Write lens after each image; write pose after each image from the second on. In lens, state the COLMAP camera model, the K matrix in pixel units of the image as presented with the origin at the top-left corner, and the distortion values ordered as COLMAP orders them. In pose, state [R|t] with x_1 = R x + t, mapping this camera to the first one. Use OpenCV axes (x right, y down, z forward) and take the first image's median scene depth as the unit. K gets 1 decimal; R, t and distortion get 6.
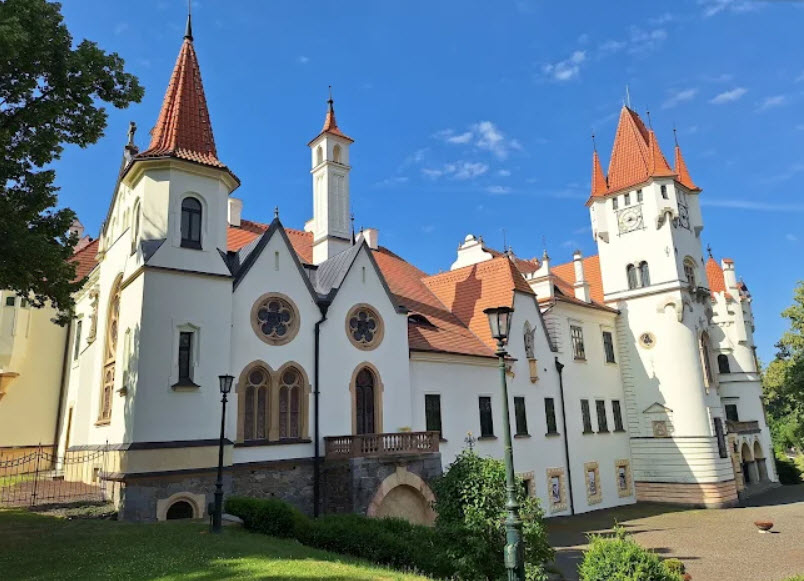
lens RADIAL K [[677.5, 0, 402.0], [0, 677.5, 290.5], [0, 0, 1]] dist [0.003384, -0.003359]
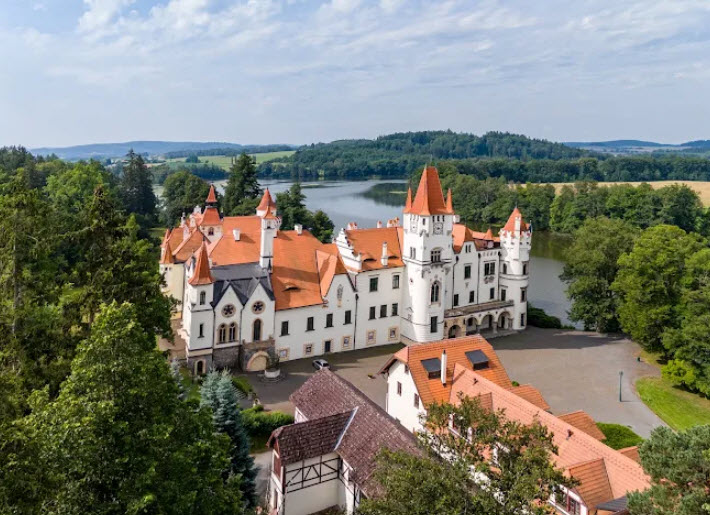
lens RADIAL K [[598.3, 0, 355.0], [0, 598.3, 257.5], [0, 0, 1]] dist [0.003384, -0.003359]
pose [[0.968688, 0.113285, -0.220930, 0.802870], [-0.024562, 0.929198, 0.368765, -0.991716], [0.247063, -0.351792, 0.902886, -1.164047]]
